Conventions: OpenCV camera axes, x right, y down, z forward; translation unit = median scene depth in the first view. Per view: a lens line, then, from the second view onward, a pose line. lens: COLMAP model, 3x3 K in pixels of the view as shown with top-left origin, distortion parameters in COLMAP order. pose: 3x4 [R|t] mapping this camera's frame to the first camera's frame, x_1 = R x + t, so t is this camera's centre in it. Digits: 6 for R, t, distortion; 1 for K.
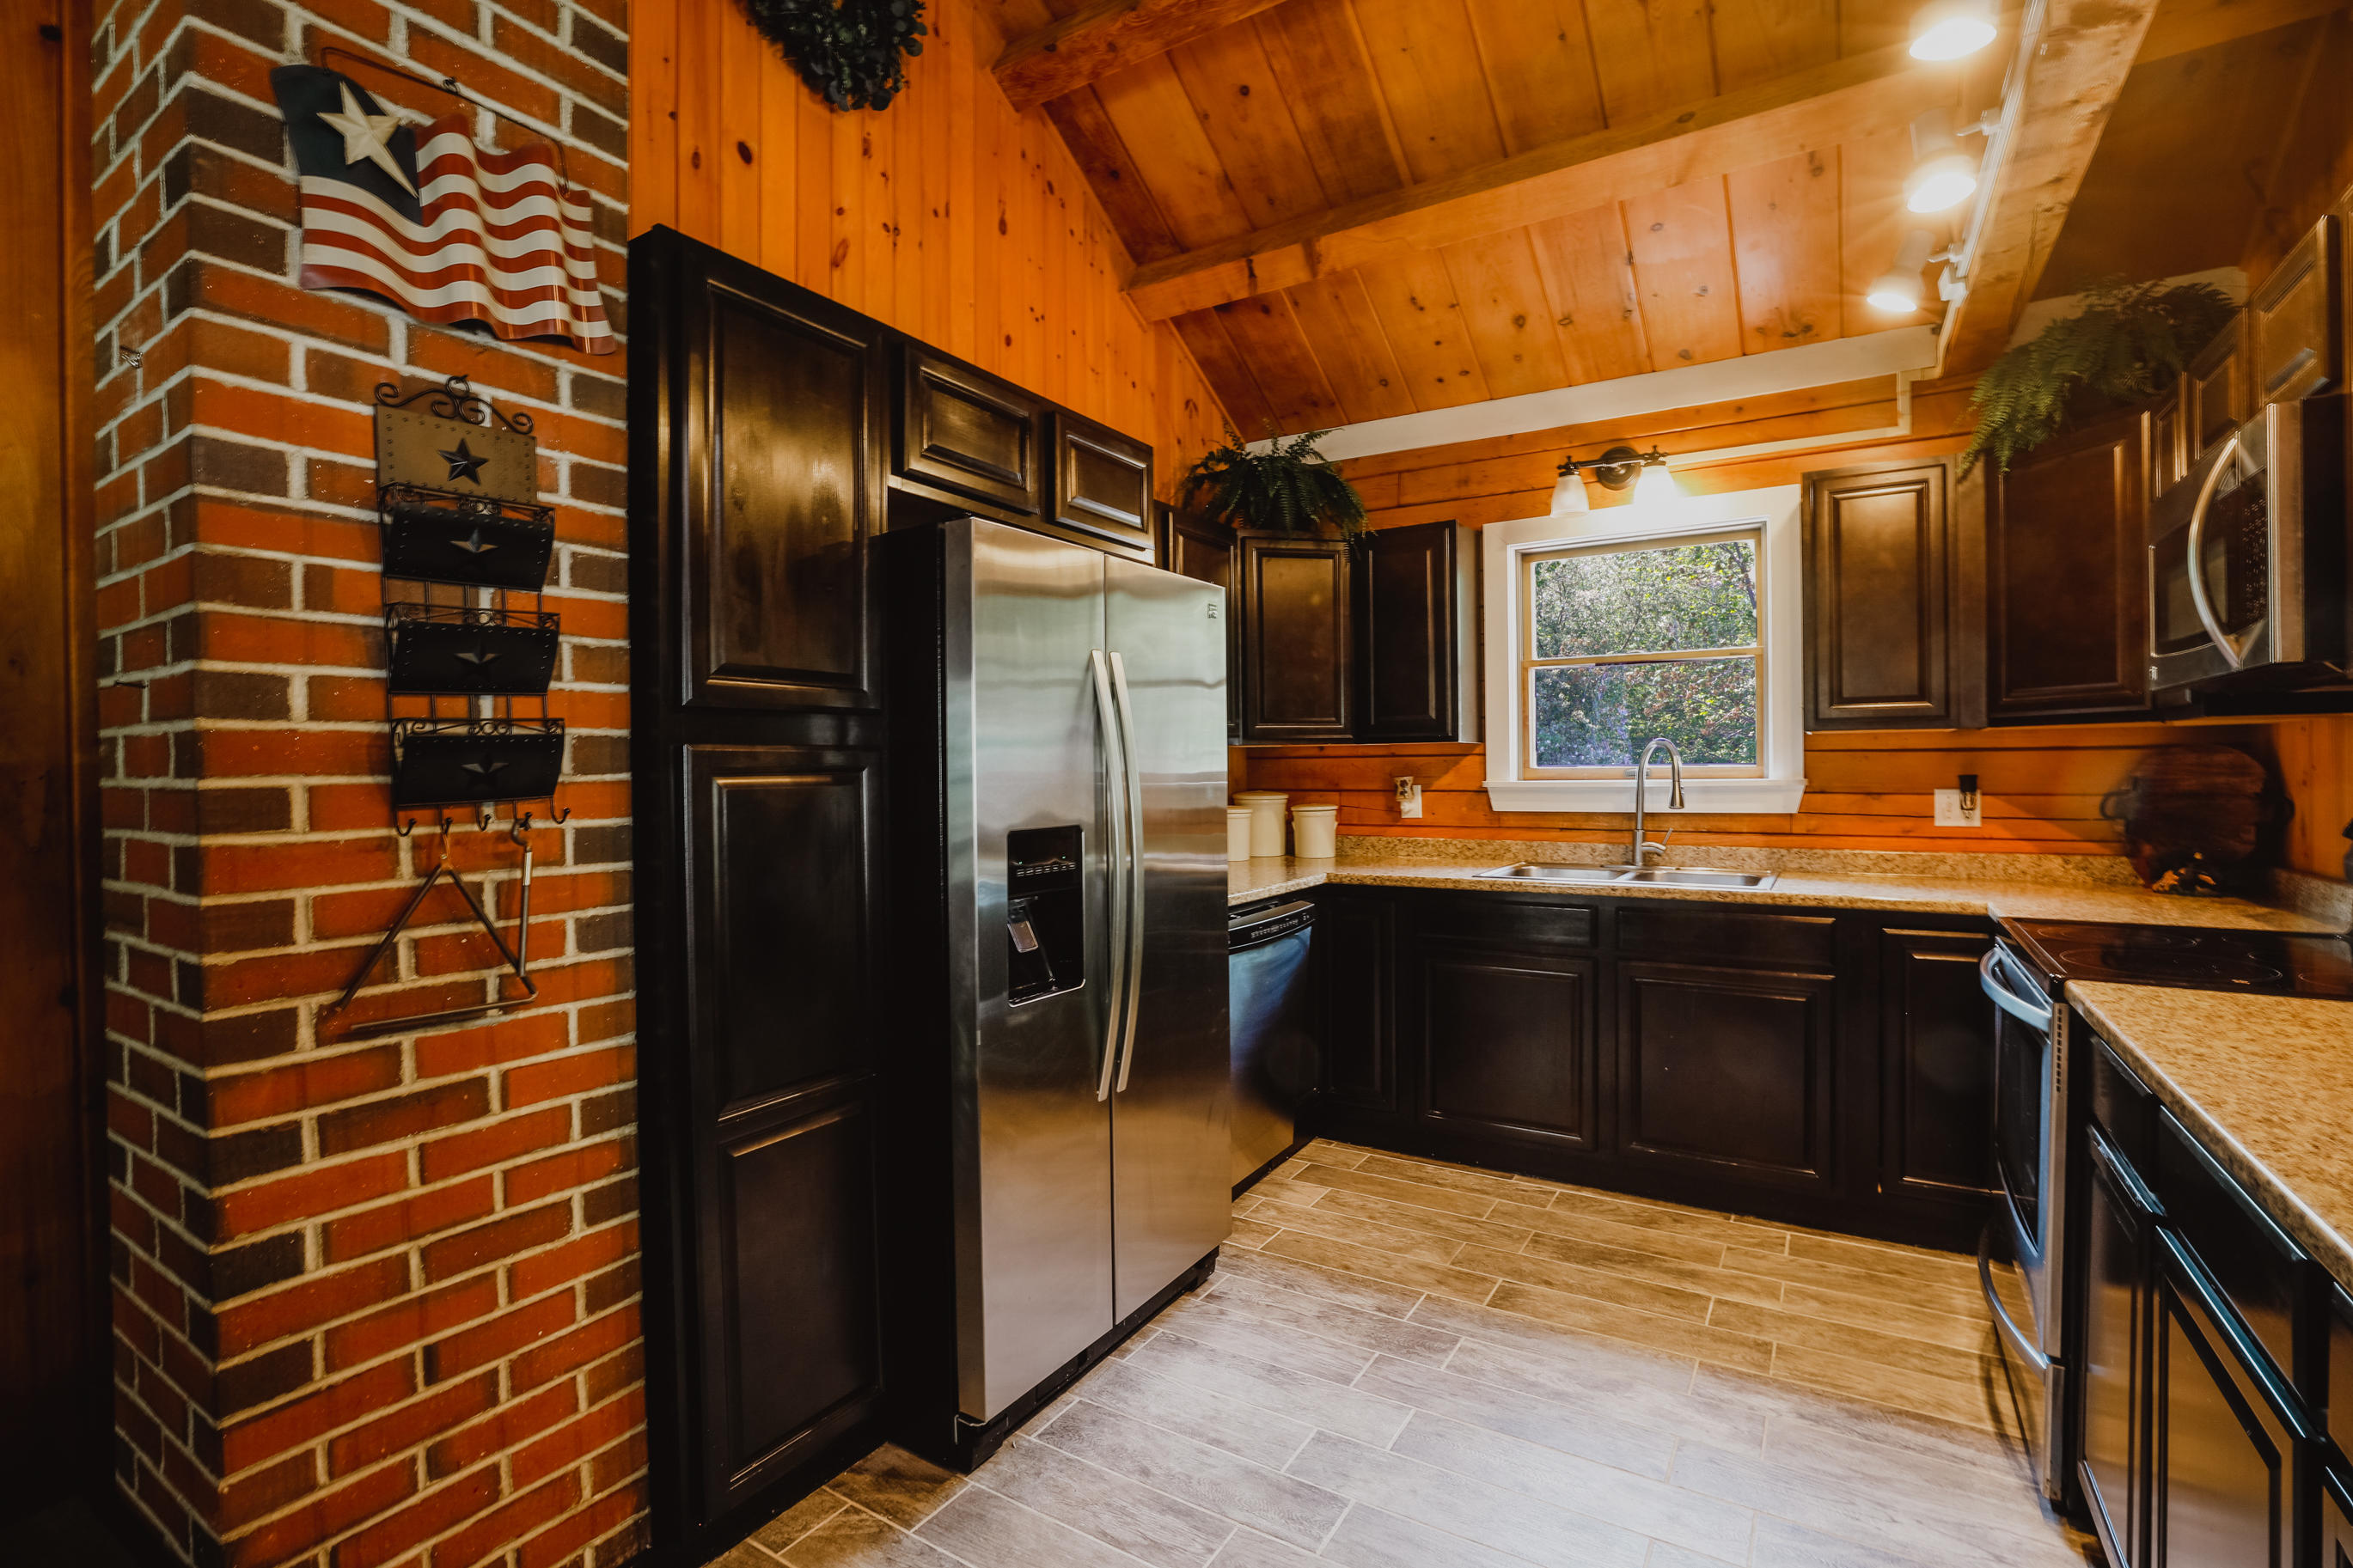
lens RADIAL K [[1067.4, 0, 1179.1], [0, 1067.4, 774.2], [0, 0, 1]] dist [-0.044119, 0.013659]
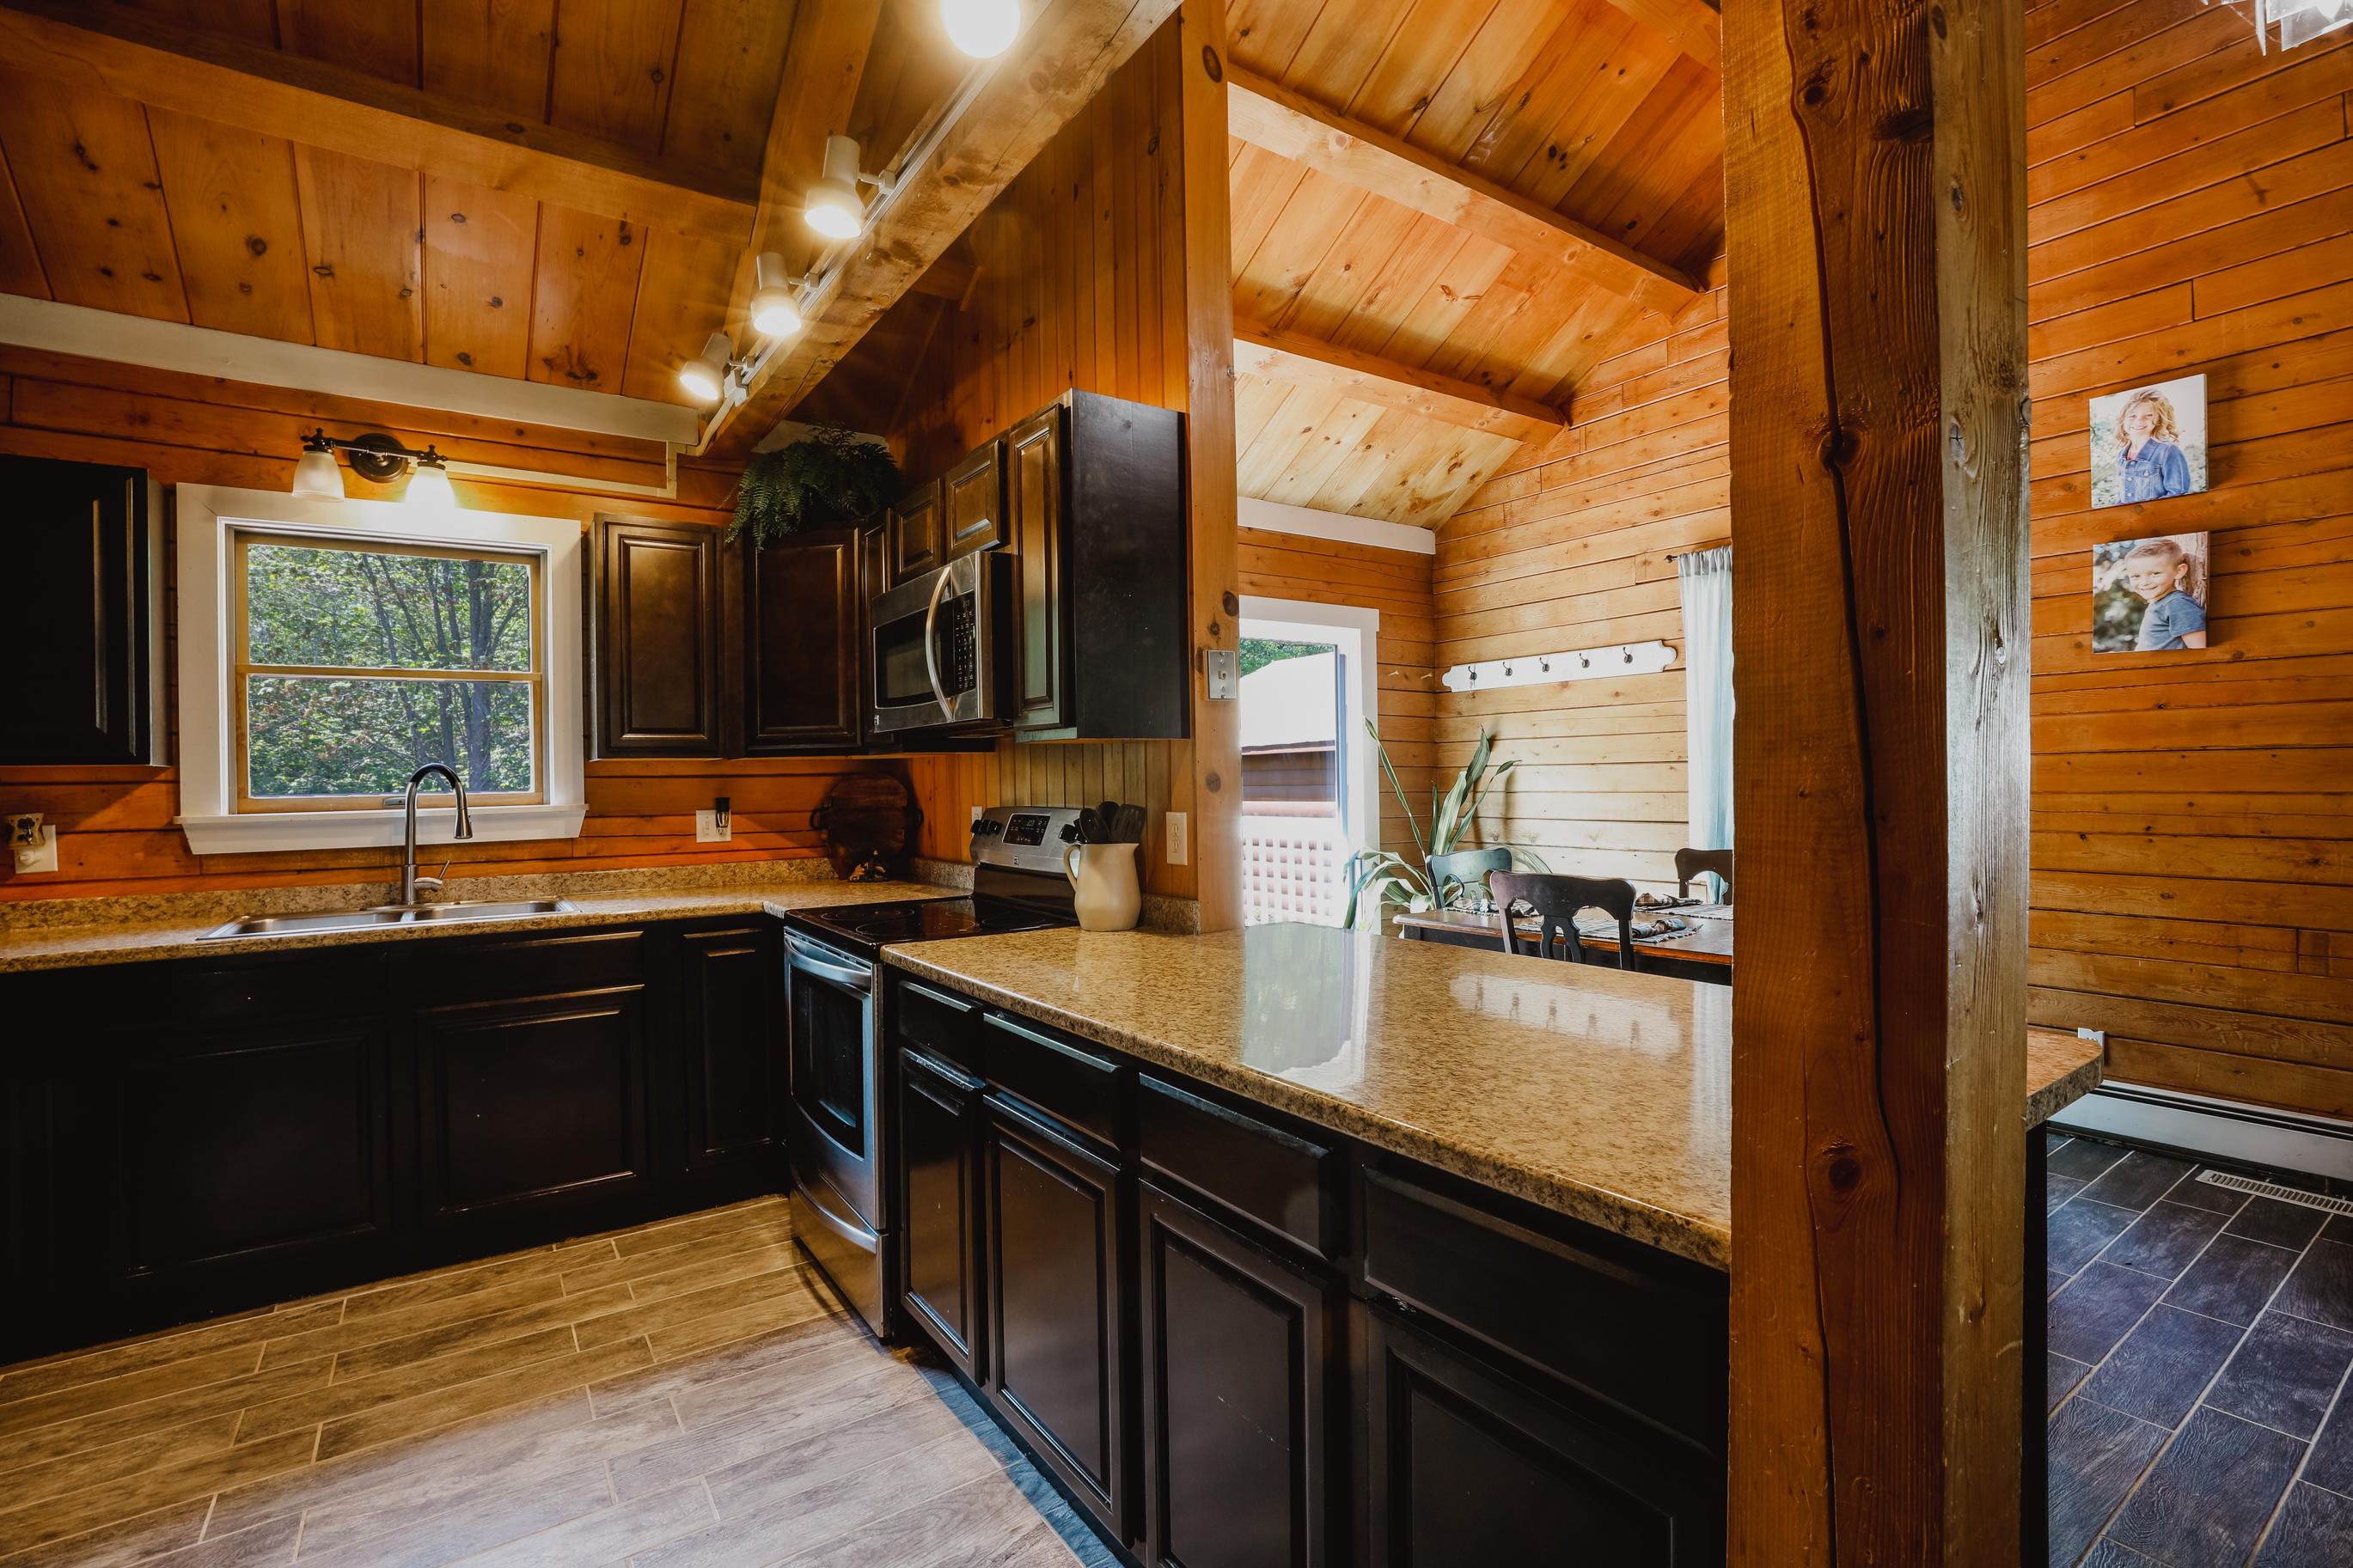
lens RADIAL K [[1067.4, 0, 1179.1], [0, 1067.4, 774.2], [0, 0, 1]] dist [-0.044119, 0.013659]
pose [[0.393742, 0.004721, 0.919209, -0.150276], [0.020570, 0.999691, -0.013945, 0.001751], [-0.918991, 0.024399, 0.393523, 0.056370]]
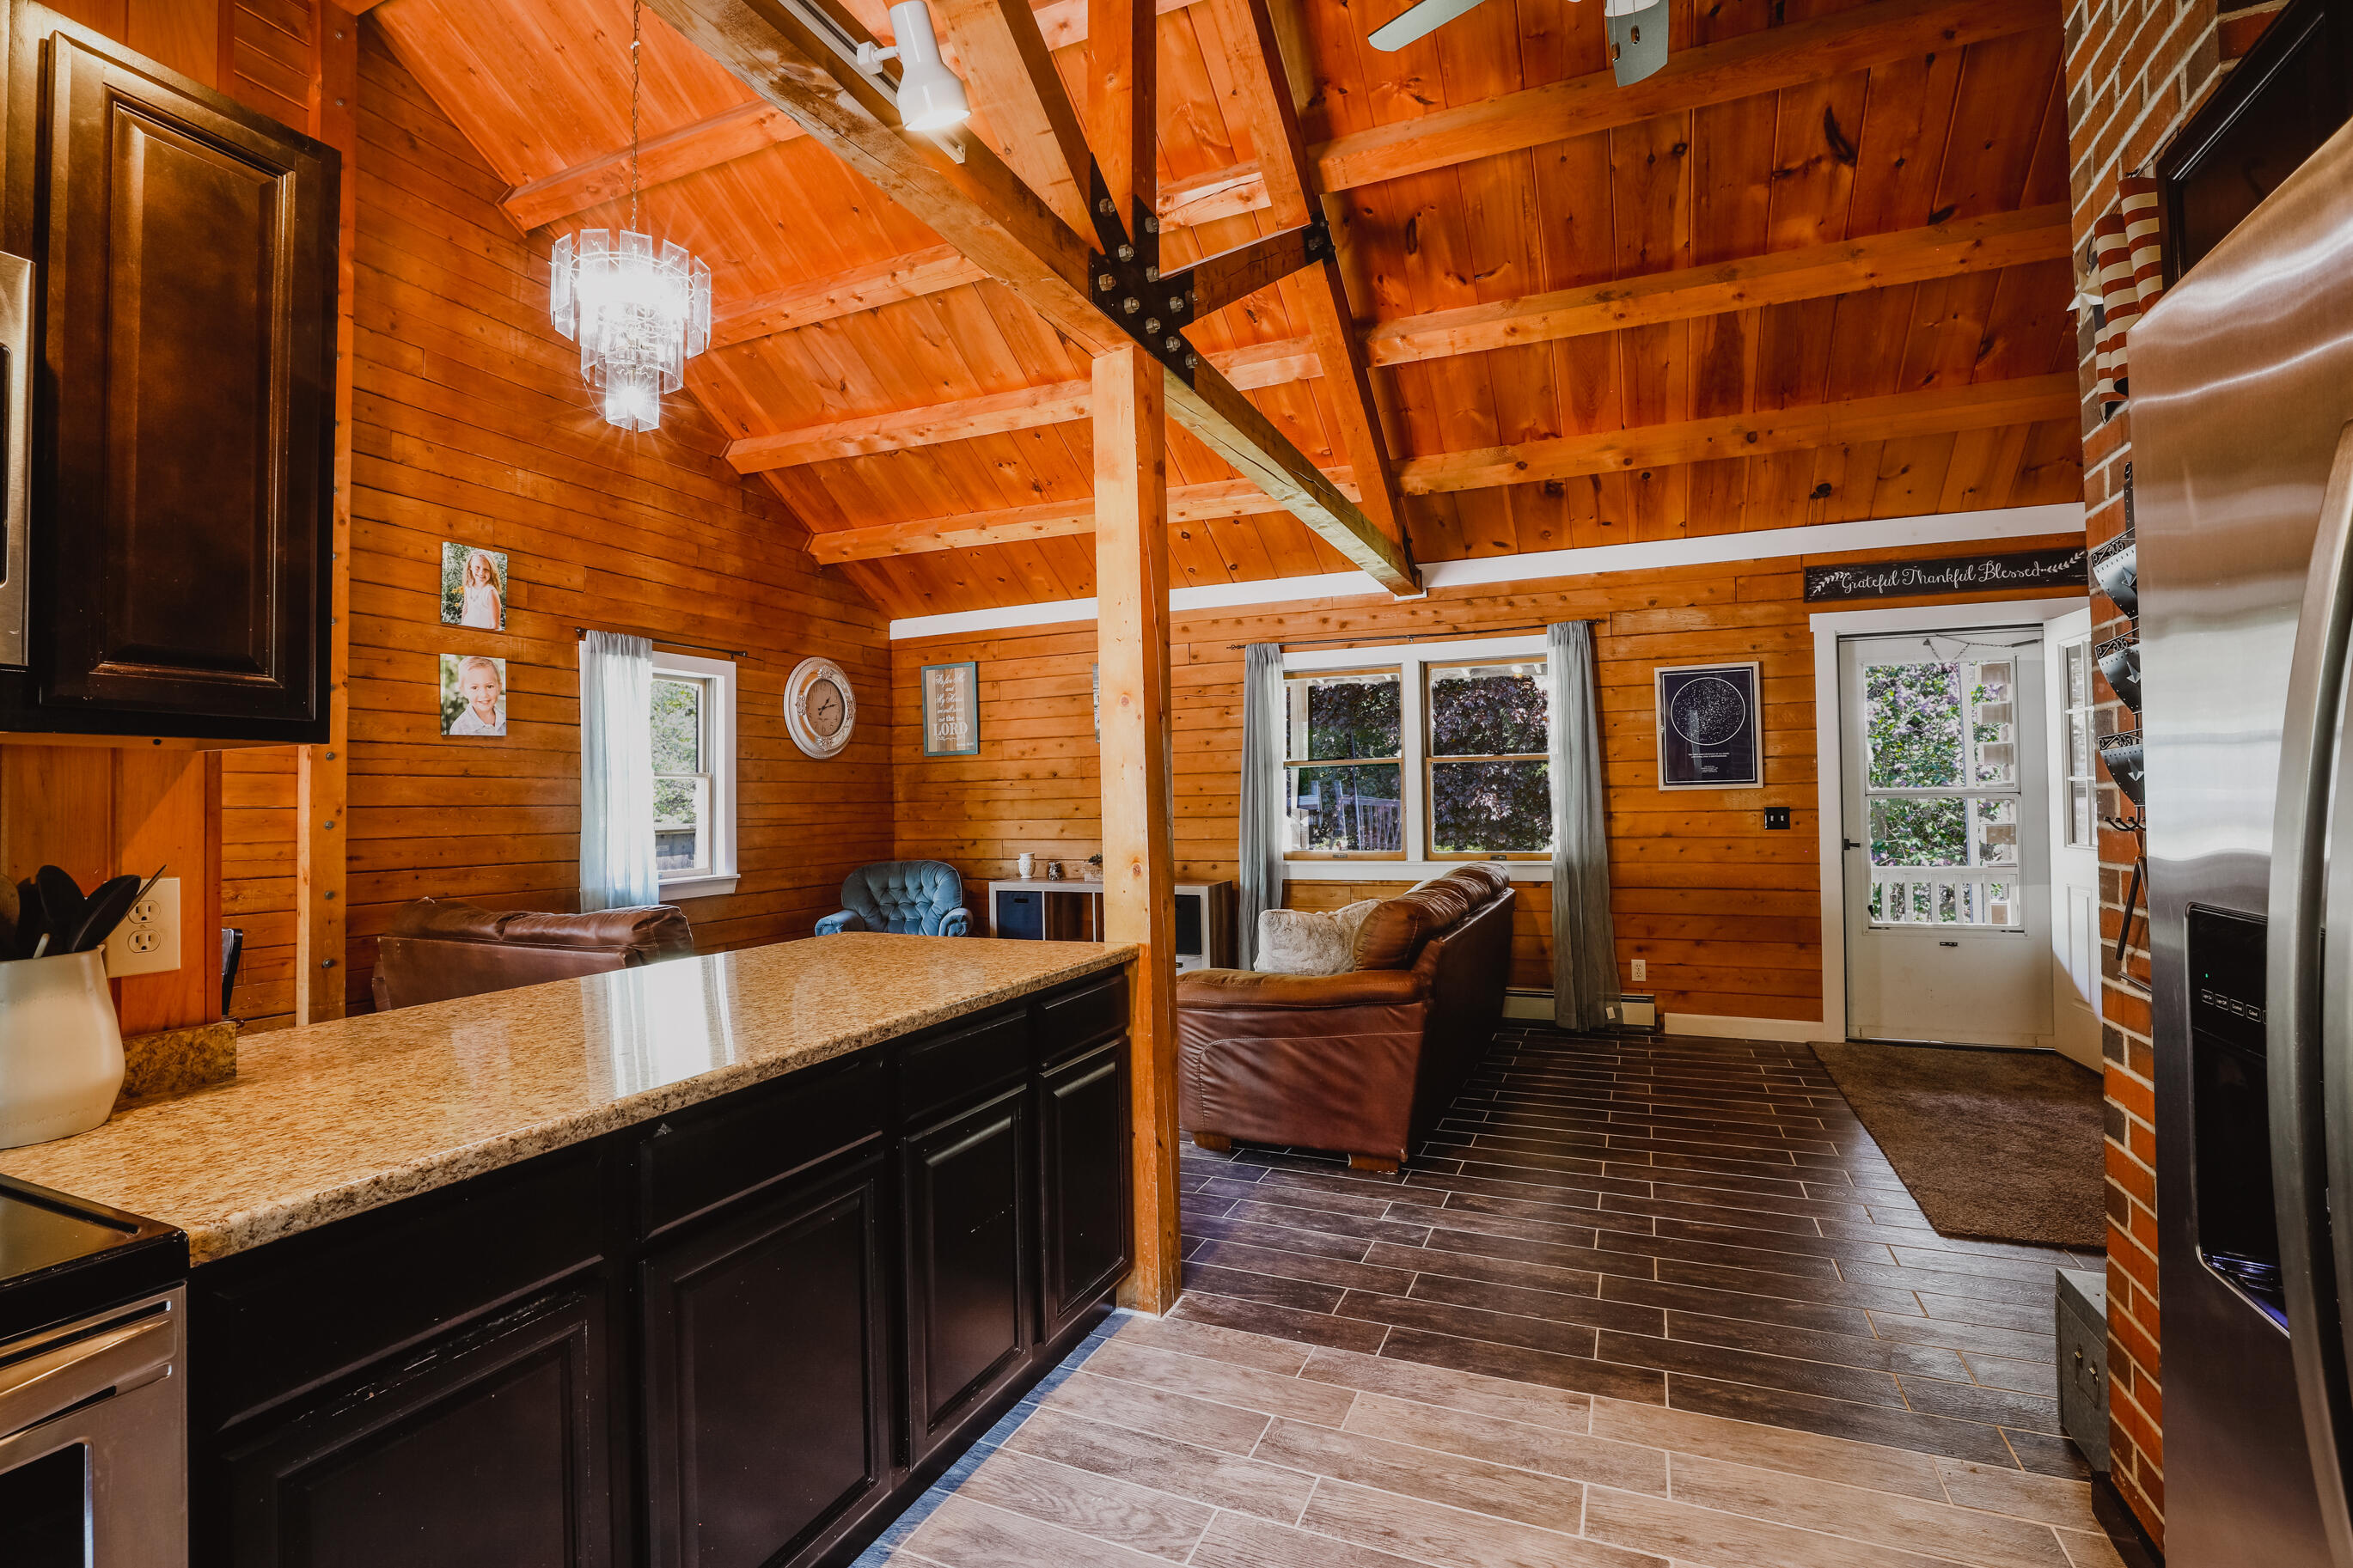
lens RADIAL K [[1067.4, 0, 1179.1], [0, 1067.4, 774.2], [0, 0, 1]] dist [-0.044119, 0.013659]
pose [[-0.988497, 0.022308, -0.149588, 0.239045], [0.025082, 0.999546, -0.016683, -0.006727], [0.149148, -0.020243, -0.988608, 0.904303]]
